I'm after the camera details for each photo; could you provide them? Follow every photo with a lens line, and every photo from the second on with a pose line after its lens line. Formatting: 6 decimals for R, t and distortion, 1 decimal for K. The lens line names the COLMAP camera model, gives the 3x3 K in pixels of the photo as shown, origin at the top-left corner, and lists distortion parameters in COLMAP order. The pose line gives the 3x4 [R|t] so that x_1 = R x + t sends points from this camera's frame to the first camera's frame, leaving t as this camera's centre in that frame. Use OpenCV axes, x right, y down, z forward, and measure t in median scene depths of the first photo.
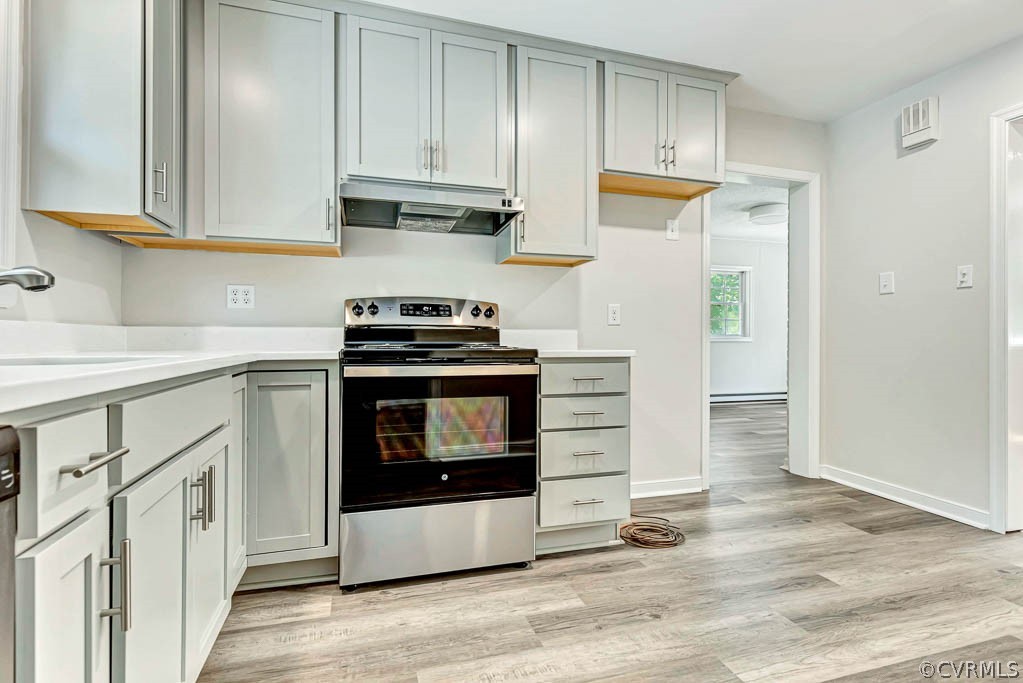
lens RADIAL K [[511.8, 0, 513.1], [0, 511.8, 338.5], [0, 0, 1]] dist [-0.001461, -0.000484]
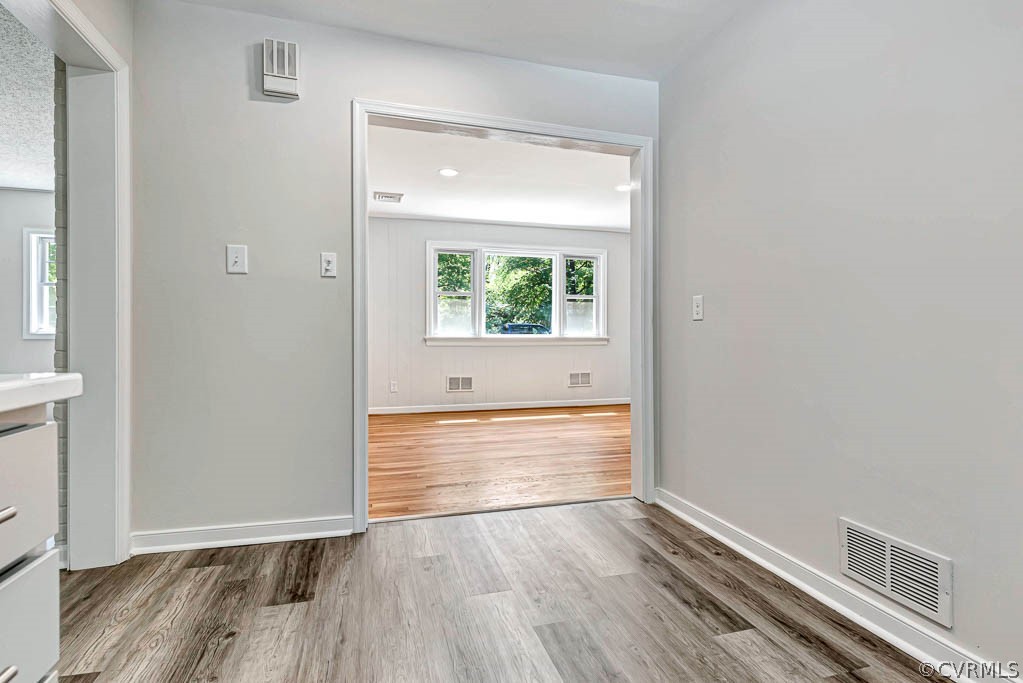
lens RADIAL K [[511.8, 0, 513.5], [0, 511.8, 340.9], [0, 0, 1]] dist [-0.001461, -0.000484]
pose [[0.017571, -0.005495, 0.999831, -0.015628], [0.004401, 0.999976, 0.005418, 0.009903], [-0.999836, 0.004305, 0.017595, 0.630967]]
